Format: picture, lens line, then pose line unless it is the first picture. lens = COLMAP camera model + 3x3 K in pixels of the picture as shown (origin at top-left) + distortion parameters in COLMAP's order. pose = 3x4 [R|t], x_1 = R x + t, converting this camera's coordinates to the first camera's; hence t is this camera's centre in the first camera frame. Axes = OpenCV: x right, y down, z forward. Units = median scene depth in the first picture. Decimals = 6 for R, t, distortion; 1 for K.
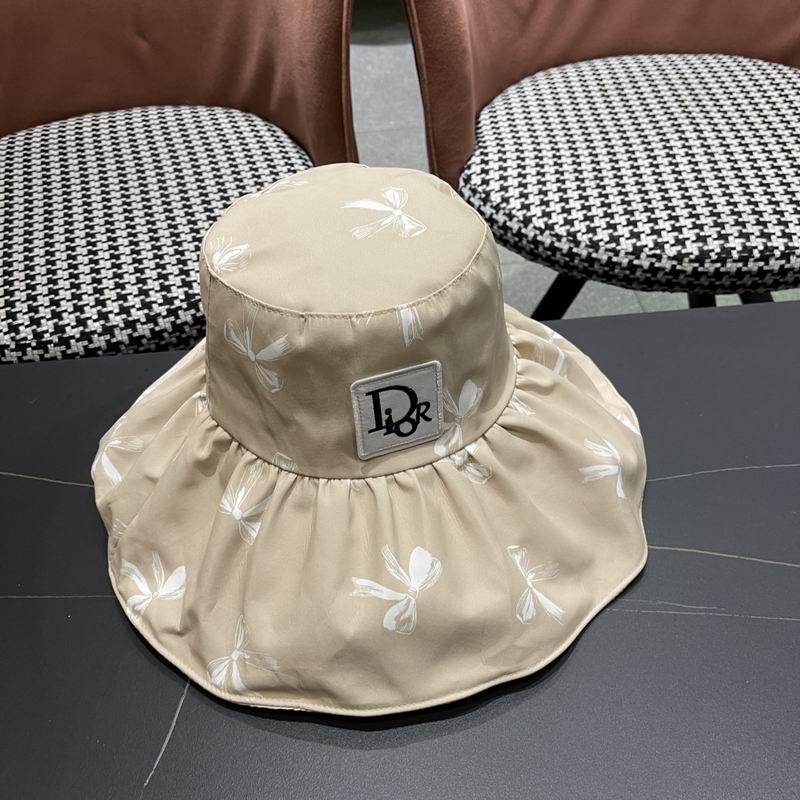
lens RADIAL K [[845.6, 0, 405.2], [0, 845.6, 409.7], [0, 0, 1]] dist [0.016463, 0.000000]
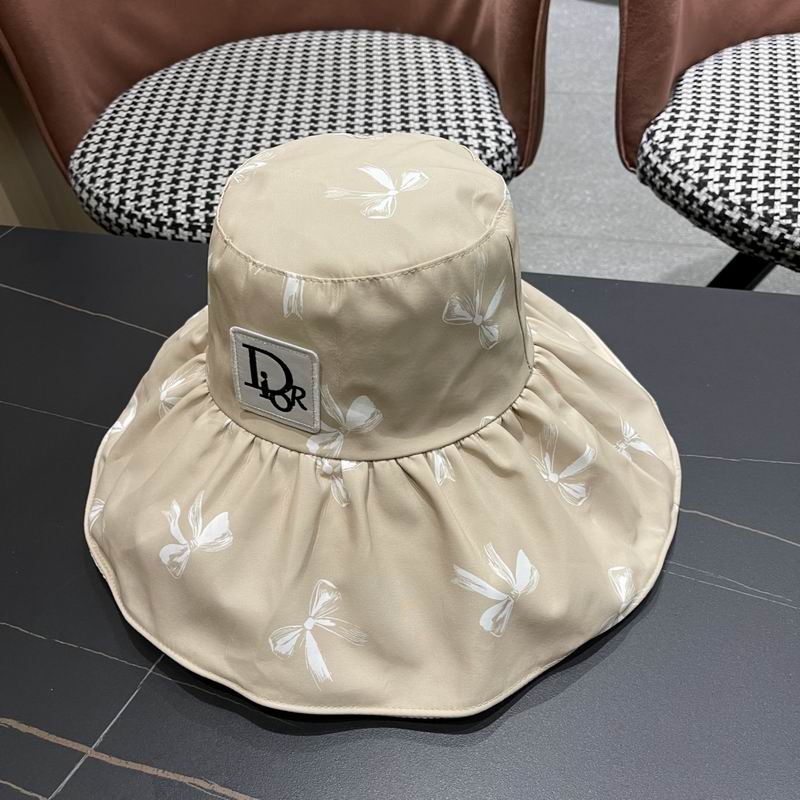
lens RADIAL K [[845.6, 0, 395.5], [0, 845.6, 410.9], [0, 0, 1]] dist [0.016463, 0.000000]
pose [[0.953612, 0.204398, -0.221011, 0.080235], [-0.196335, 0.978814, 0.058097, 0.039274], [0.228204, -0.012010, 0.973539, -0.009177]]
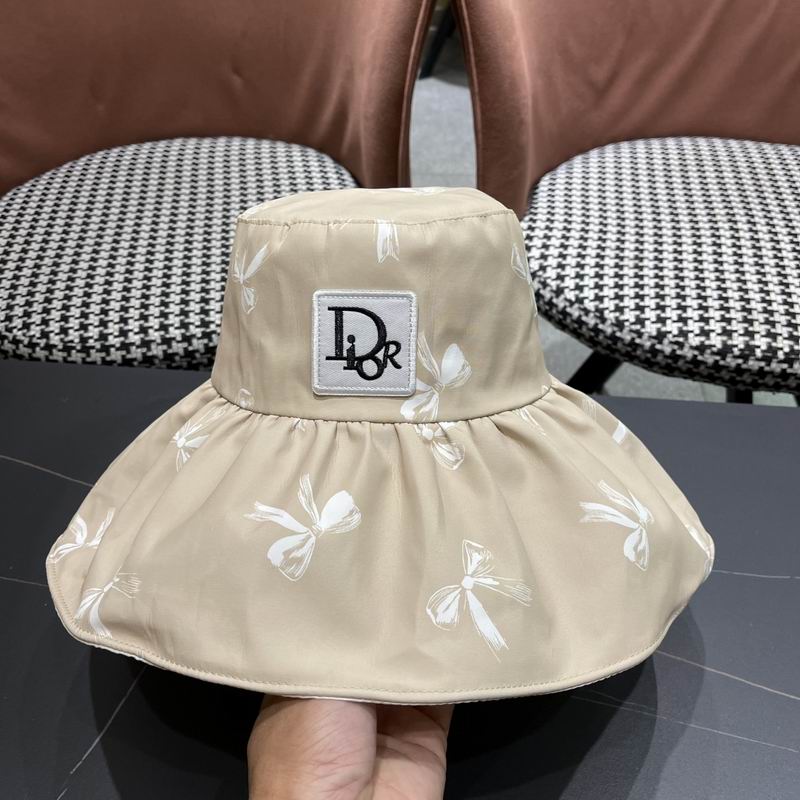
lens RADIAL K [[845.6, 0, 398.6], [0, 845.6, 408.3], [0, 0, 1]] dist [0.016463, 0.000000]
pose [[0.982931, 0.143524, -0.115096, 0.093229], [-0.147276, 0.988786, -0.024739, -0.030667], [0.110254, 0.041268, 0.993046, -0.028633]]
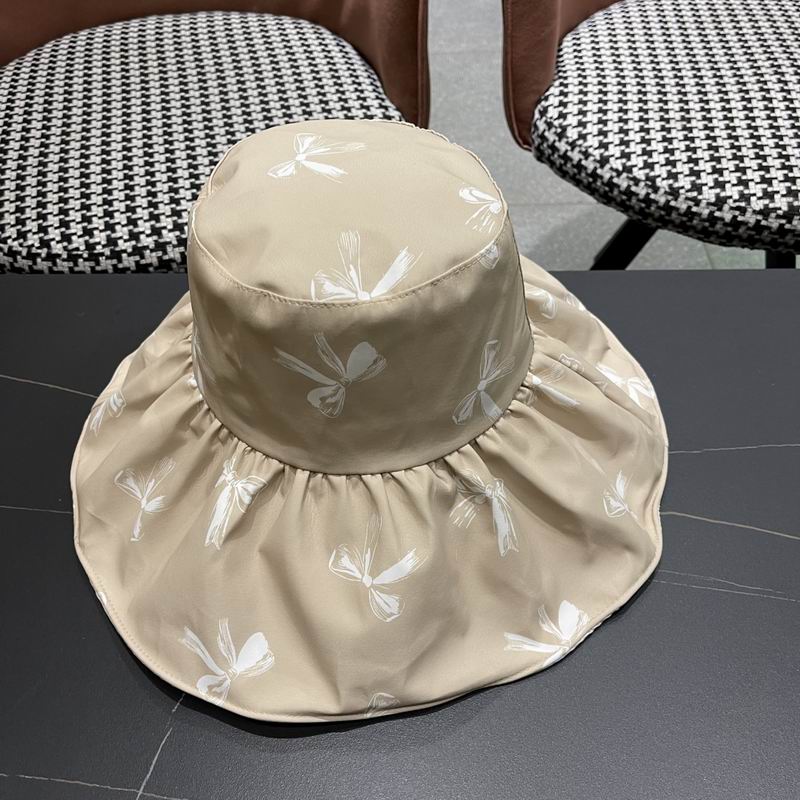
lens RADIAL K [[845.6, 0, 400.0], [0, 845.6, 412.9], [0, 0, 1]] dist [0.016463, 0.000000]
pose [[0.995261, 0.083260, -0.050241, -0.010911], [-0.078764, 0.993206, 0.085665, -0.008174], [0.057033, -0.081302, 0.995056, 0.028736]]
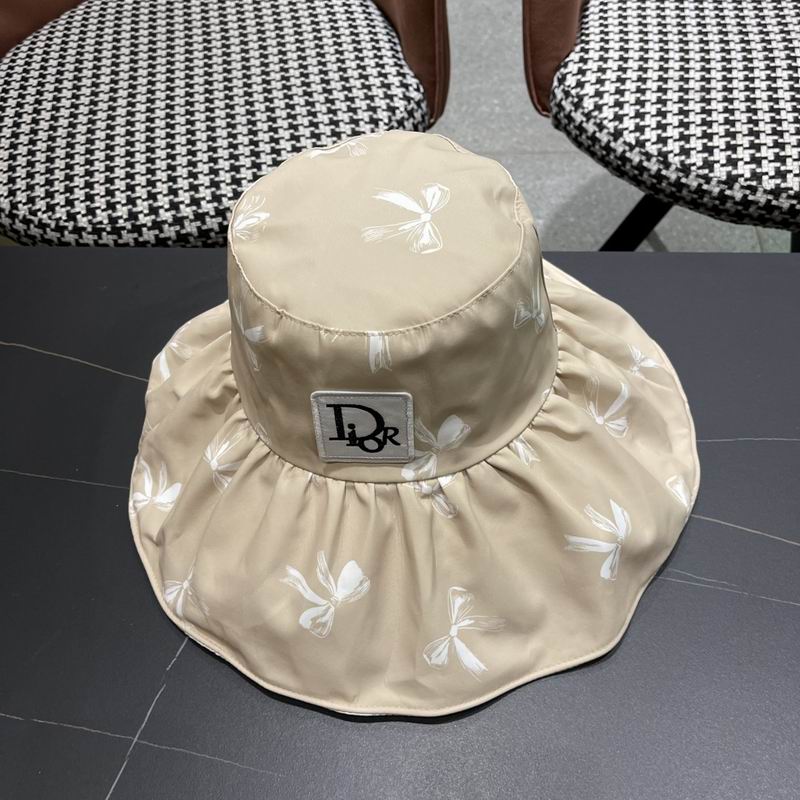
lens RADIAL K [[845.6, 0, 396.2], [0, 845.6, 415.4], [0, 0, 1]] dist [0.016463, 0.000000]
pose [[0.986539, 0.114819, -0.116436, 0.048751], [-0.092347, 0.978808, 0.182778, -0.069419], [0.134955, -0.169565, 0.976235, 0.001706]]
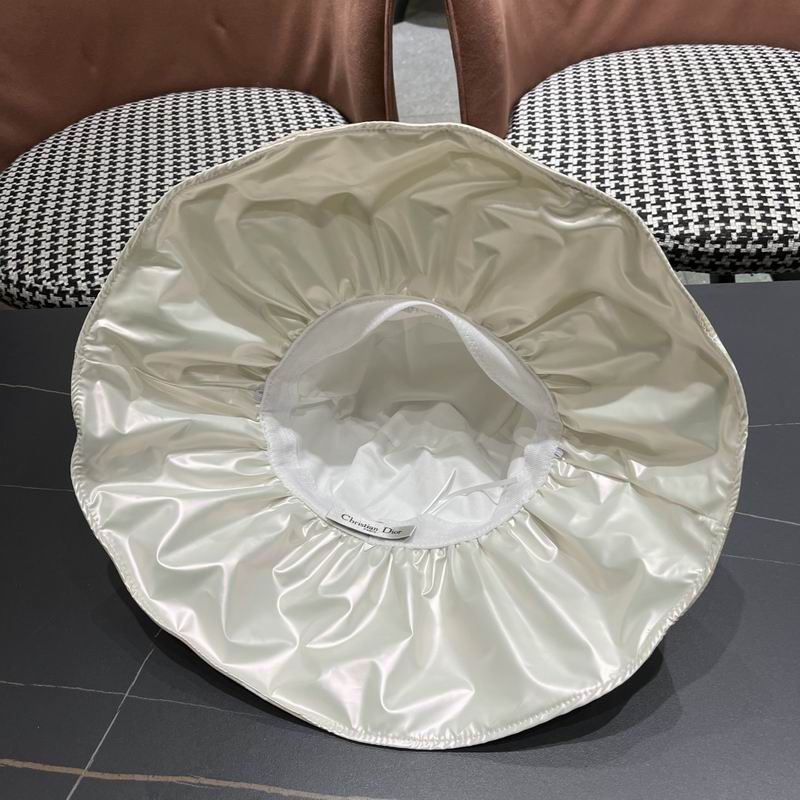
lens RADIAL K [[845.6, 0, 397.9], [0, 845.6, 414.7], [0, 0, 1]] dist [0.016463, 0.000000]
pose [[0.991649, 0.060222, -0.114044, 0.098346], [-0.057464, 0.997974, 0.027319, 0.034682], [0.115458, -0.020537, 0.993100, -0.110760]]
